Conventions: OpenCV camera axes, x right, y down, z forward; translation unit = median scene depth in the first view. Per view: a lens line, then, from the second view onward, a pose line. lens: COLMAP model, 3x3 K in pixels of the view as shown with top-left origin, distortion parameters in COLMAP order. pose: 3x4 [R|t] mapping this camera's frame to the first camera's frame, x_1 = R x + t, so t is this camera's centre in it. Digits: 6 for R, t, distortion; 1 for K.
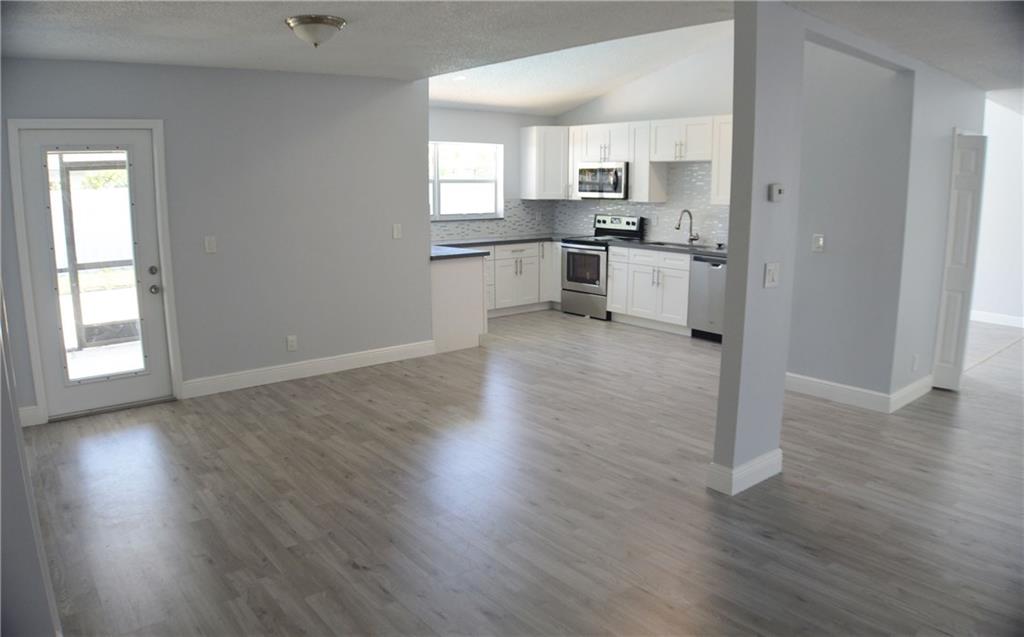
lens RADIAL K [[693.1, 0, 512.0], [0, 693.1, 318.5], [0, 0, 1]] dist [-0.167450, 0.035949]
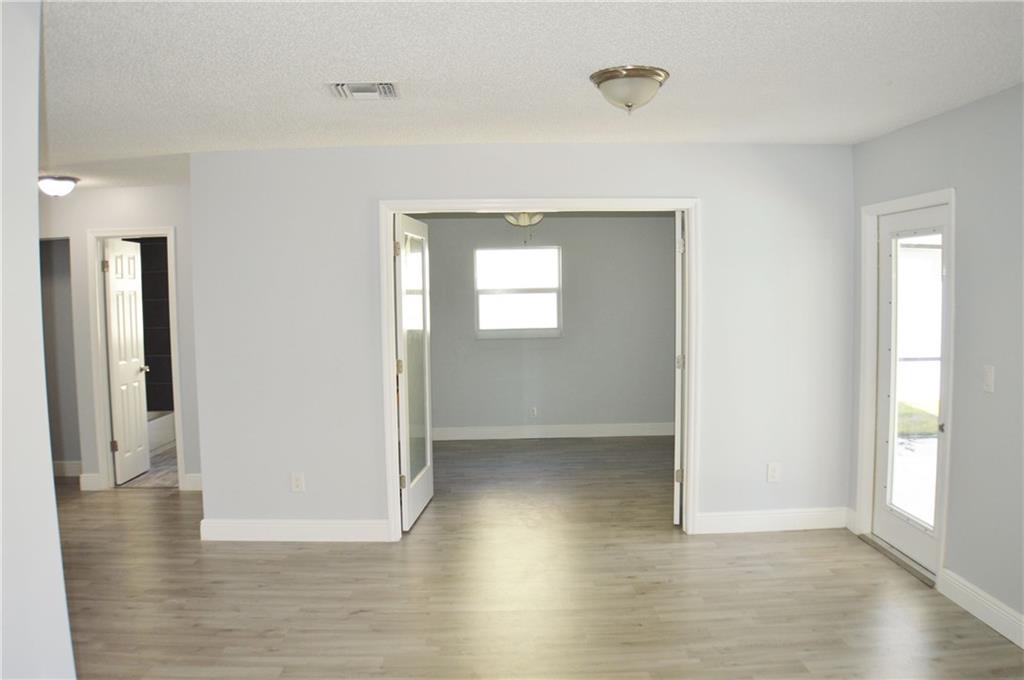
lens RADIAL K [[796.1, 0, 512.0], [0, 796.1, 340.0], [0, 0, 1]] dist [-0.147829, 0.007226]
pose [[-0.610255, 0.065775, -0.789470, 0.449781], [-0.133803, 0.973672, 0.184551, -0.264795], [0.780824, 0.218256, -0.585388, 1.299163]]
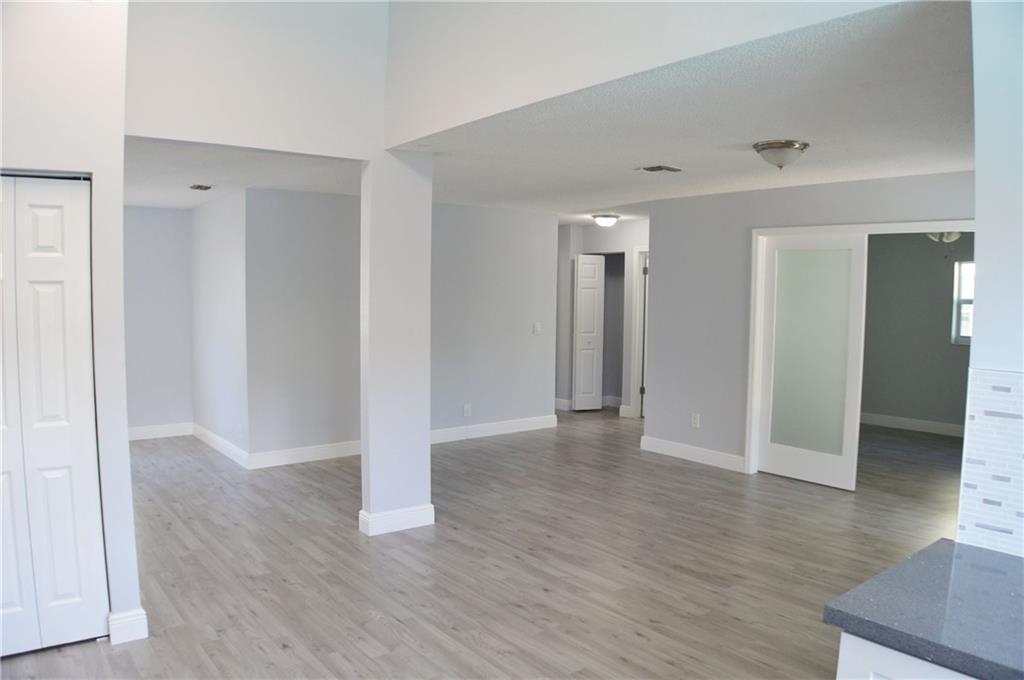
lens RADIAL K [[741.3, 0, 512.0], [0, 741.3, 340.0], [0, 0, 1]] dist [-0.168906, 0.003270]
pose [[-0.999747, -0.012922, 0.018397, 0.104282], [-0.007792, 0.966746, 0.255621, -0.381665], [-0.021088, 0.255413, -0.966602, 1.944201]]
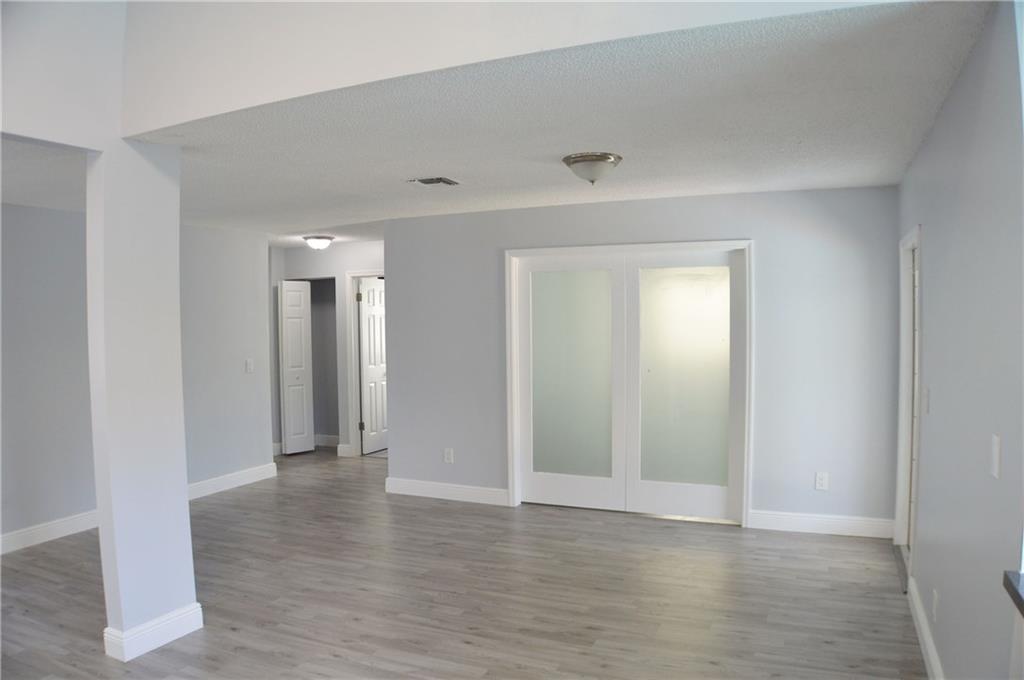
lens RADIAL K [[732.5, 0, 512.0], [0, 732.5, 340.0], [0, 0, 1]] dist [-0.177800, 0.049801]
pose [[-0.890462, 0.028106, -0.454189, 0.286605], [-0.071885, 0.976871, 0.201385, -0.342194], [0.449344, 0.211975, -0.867846, 1.721402]]
